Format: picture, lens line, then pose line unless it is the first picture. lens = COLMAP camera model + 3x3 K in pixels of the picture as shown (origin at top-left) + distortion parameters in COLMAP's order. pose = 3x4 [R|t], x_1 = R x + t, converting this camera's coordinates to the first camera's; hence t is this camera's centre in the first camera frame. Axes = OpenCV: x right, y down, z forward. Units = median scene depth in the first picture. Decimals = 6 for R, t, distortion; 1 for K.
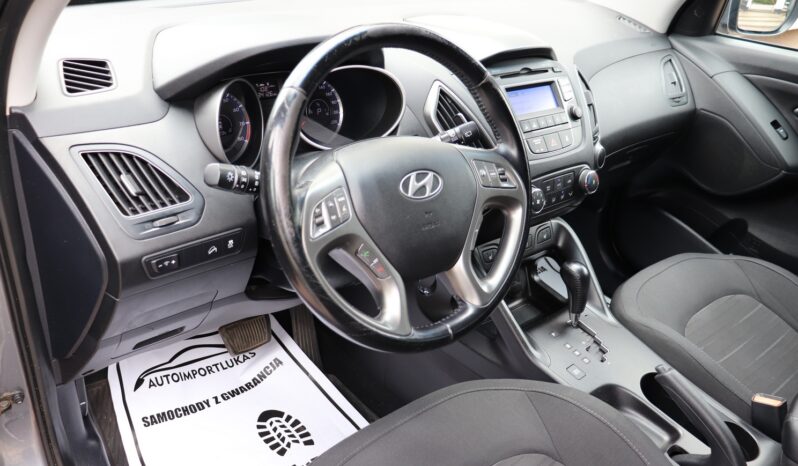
lens RADIAL K [[668.2, 0, 399.2], [0, 668.2, 234.0], [0, 0, 1]] dist [-0.154439, 0.115369]
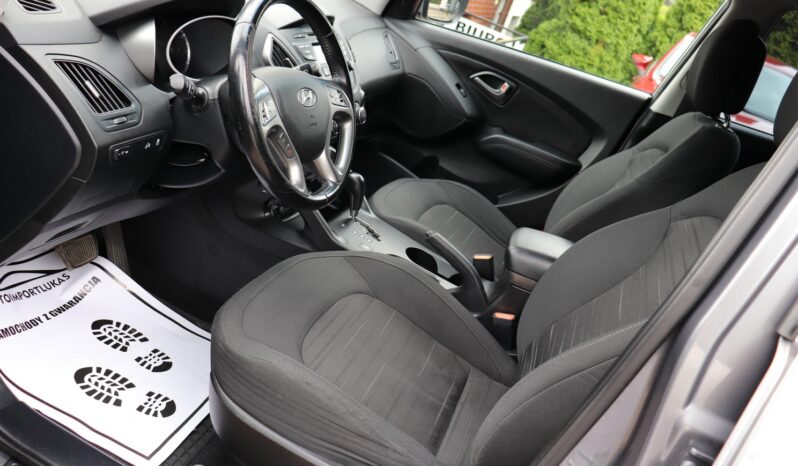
lens RADIAL K [[668.2, 0, 397.5], [0, 668.2, 230.8], [0, 0, 1]] dist [-0.154439, 0.115369]
pose [[0.858182, -0.054814, 0.510410, -0.331517], [0.044414, 0.998483, 0.032554, 0.107627], [-0.511420, -0.005268, 0.859315, -0.219778]]
